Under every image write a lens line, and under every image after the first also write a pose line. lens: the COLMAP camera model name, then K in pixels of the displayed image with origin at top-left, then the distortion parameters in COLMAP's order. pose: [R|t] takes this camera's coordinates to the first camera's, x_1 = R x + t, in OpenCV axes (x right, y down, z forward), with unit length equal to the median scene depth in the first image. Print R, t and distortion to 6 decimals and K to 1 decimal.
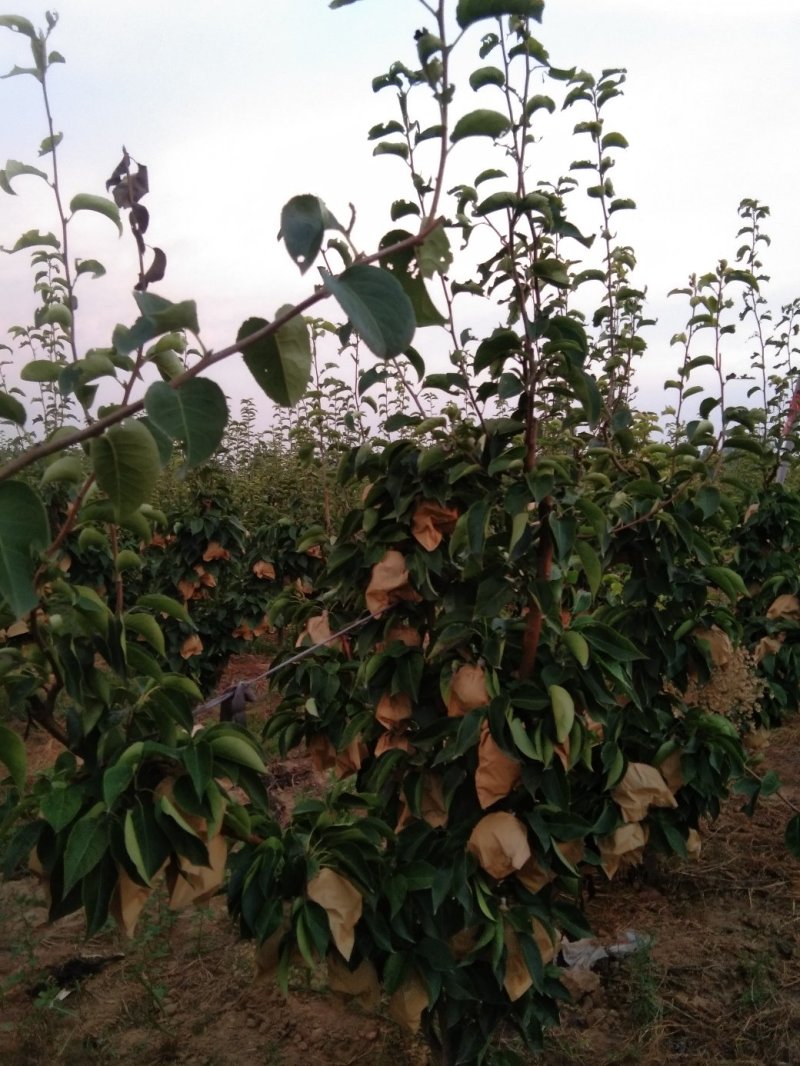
lens RADIAL K [[878.8, 0, 400.0], [0, 878.8, 533.0], [0, 0, 1]] dist [0.043958, -0.005748]
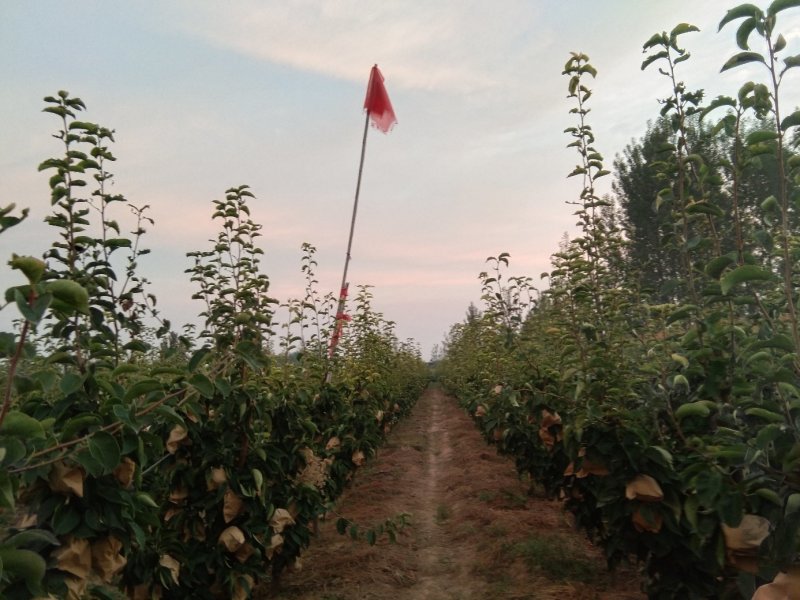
lens RADIAL K [[659.5, 0, 400.0], [0, 659.5, 300.0], [0, 0, 1]] dist [0.043958, -0.005748]
pose [[0.871732, 0.015296, 0.489745, -0.332642], [0.071474, 0.984852, -0.157980, 0.014046], [-0.484743, 0.172720, 0.857433, -0.790560]]
